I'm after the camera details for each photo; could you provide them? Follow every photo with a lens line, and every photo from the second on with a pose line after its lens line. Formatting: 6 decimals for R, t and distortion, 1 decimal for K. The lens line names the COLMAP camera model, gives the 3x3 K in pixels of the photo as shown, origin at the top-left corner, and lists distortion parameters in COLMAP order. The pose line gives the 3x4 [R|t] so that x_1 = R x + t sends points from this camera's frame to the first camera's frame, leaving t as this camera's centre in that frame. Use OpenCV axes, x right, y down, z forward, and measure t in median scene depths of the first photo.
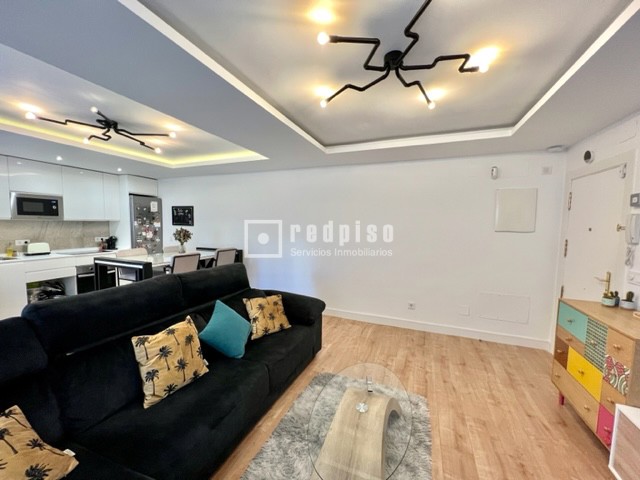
lens RADIAL K [[254.9, 0, 318.6], [0, 254.9, 241.9], [0, 0, 1]] dist [-0.008309, 0.000744]
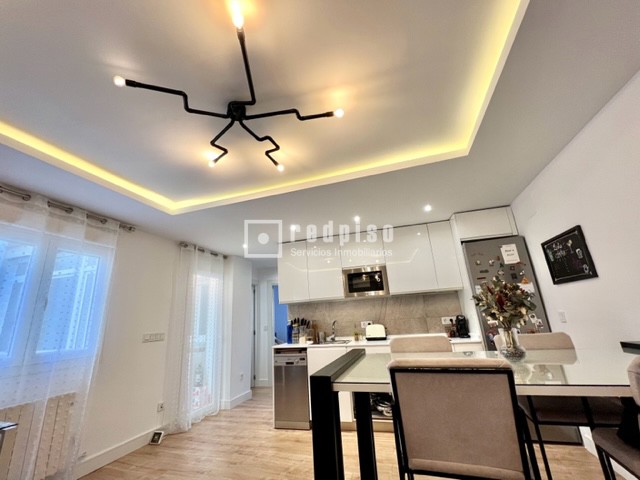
lens RADIAL K [[272.7, 0, 313.1], [0, 272.7, 240.7], [0, 0, 1]] dist [-0.003925, -0.000006]
pose [[0.068329, -0.297271, -0.952345, -0.292299], [-0.013630, 0.954209, -0.298831, 0.017076], [0.997570, 0.033400, 0.061149, 1.195430]]
